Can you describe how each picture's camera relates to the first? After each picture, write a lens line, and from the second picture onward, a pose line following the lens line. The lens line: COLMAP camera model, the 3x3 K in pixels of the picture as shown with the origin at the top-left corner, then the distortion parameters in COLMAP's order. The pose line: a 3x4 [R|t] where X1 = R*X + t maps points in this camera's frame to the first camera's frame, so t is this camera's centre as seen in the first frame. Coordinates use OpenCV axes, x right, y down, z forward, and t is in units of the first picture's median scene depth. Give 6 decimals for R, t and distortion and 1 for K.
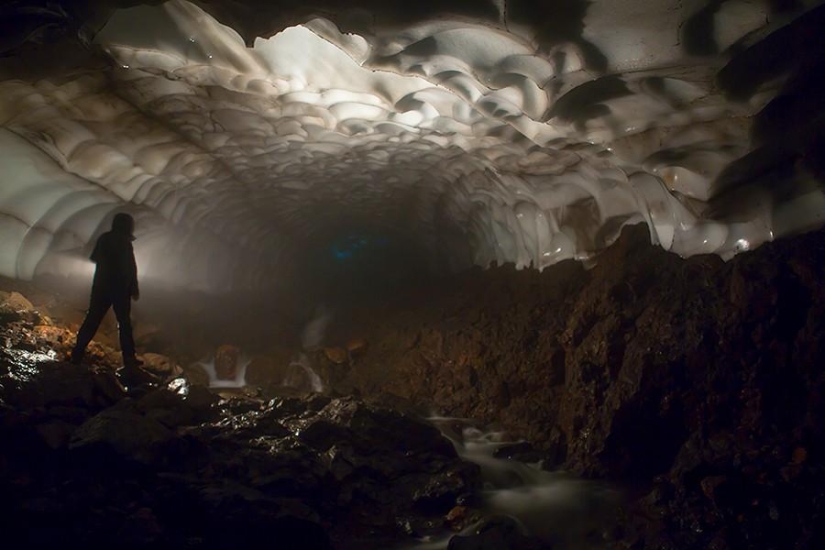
lens RADIAL K [[668.9, 0, 412.5], [0, 668.9, 275.0], [0, 0, 1]] dist [-0.092539, 0.006054]
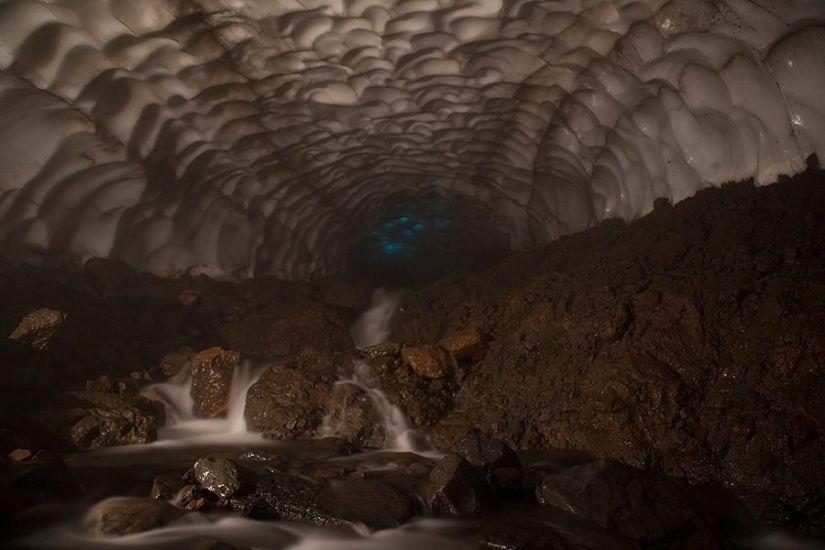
lens RADIAL K [[668.9, 0, 412.5], [0, 668.9, 275.0], [0, 0, 1]] dist [-0.092539, 0.006054]
pose [[0.997013, -0.038959, -0.066682, -0.089626], [0.038496, 0.999225, -0.008216, 0.059770], [0.066950, 0.005625, 0.997740, 0.501498]]
